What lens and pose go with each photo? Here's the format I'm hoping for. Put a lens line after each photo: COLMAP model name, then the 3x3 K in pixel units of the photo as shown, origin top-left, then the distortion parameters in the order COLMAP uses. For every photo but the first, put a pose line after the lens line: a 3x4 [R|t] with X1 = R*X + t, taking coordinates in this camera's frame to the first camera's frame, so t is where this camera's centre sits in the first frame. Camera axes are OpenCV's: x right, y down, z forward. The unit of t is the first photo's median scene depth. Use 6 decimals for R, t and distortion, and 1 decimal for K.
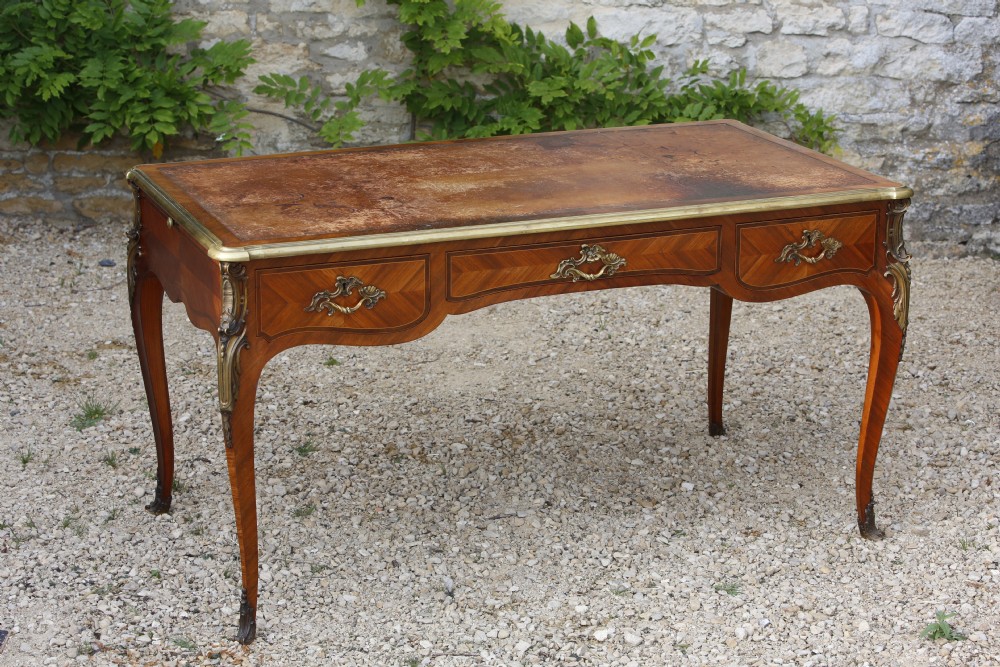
lens RADIAL K [[2105.6, 0, 500.0], [0, 2105.6, 333.5], [0, 0, 1]] dist [-0.237904, 0.146914]
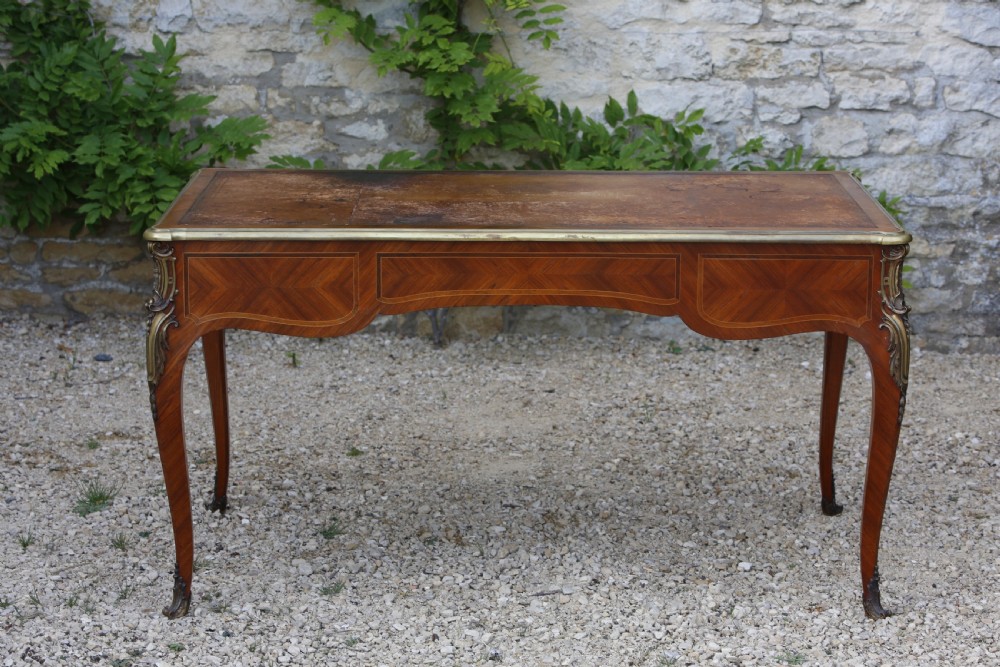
lens RADIAL K [[2433.5, 0, 500.0], [0, 2433.5, 333.5], [0, 0, 1]] dist [-0.156249, 0.754985]
pose [[0.999984, -0.002830, -0.004983, -0.010414], [0.002425, 0.996840, -0.079404, 0.043800], [0.005191, 0.079390, 0.996830, -0.060203]]
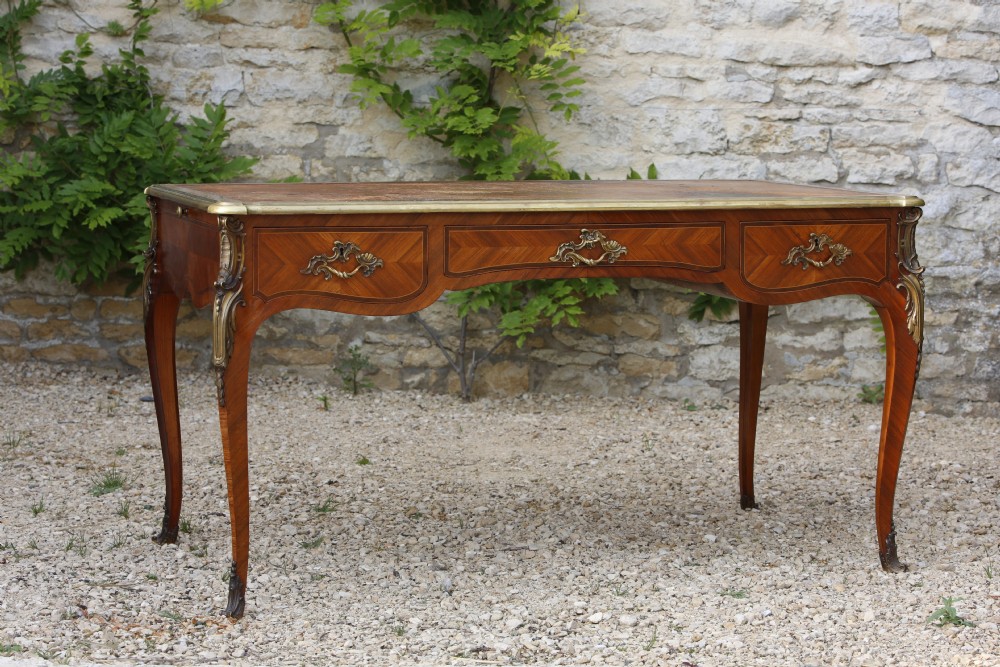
lens RADIAL K [[2305.8, 0, 500.0], [0, 2305.8, 333.5], [0, 0, 1]] dist [-0.191135, 0.437031]
pose [[0.998009, 0.009064, -0.062423, 0.046012], [-0.020242, 0.983303, -0.180847, 0.137903], [0.059742, 0.181750, 0.981528, -0.051249]]
